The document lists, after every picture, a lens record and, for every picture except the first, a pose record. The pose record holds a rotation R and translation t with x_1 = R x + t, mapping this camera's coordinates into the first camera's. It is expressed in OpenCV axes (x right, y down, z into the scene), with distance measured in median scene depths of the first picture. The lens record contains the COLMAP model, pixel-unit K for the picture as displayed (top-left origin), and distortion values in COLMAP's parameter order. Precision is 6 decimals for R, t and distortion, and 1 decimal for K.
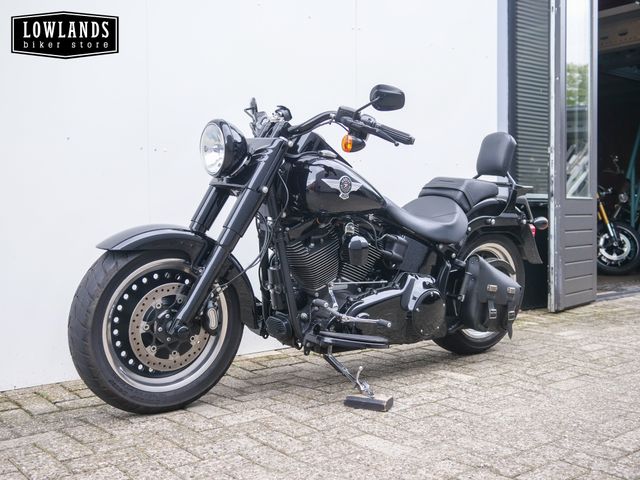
lens RADIAL K [[734.3, 0, 319.1], [0, 734.3, 241.1], [0, 0, 1]] dist [0.001855, 0.000000]
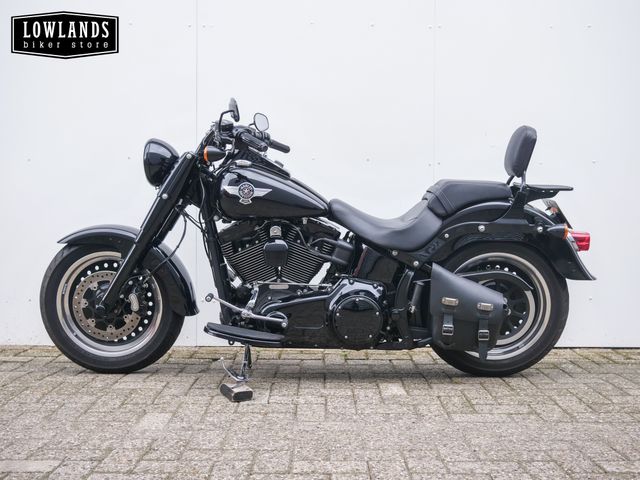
lens RADIAL K [[734.3, 0, 326.0], [0, 734.3, 238.1], [0, 0, 1]] dist [0.001855, 0.000000]
pose [[0.762185, 0.017351, -0.647126, 0.389871], [-0.032684, 0.999397, -0.011698, 0.000967], [0.646533, 0.030067, 0.762293, 0.116738]]
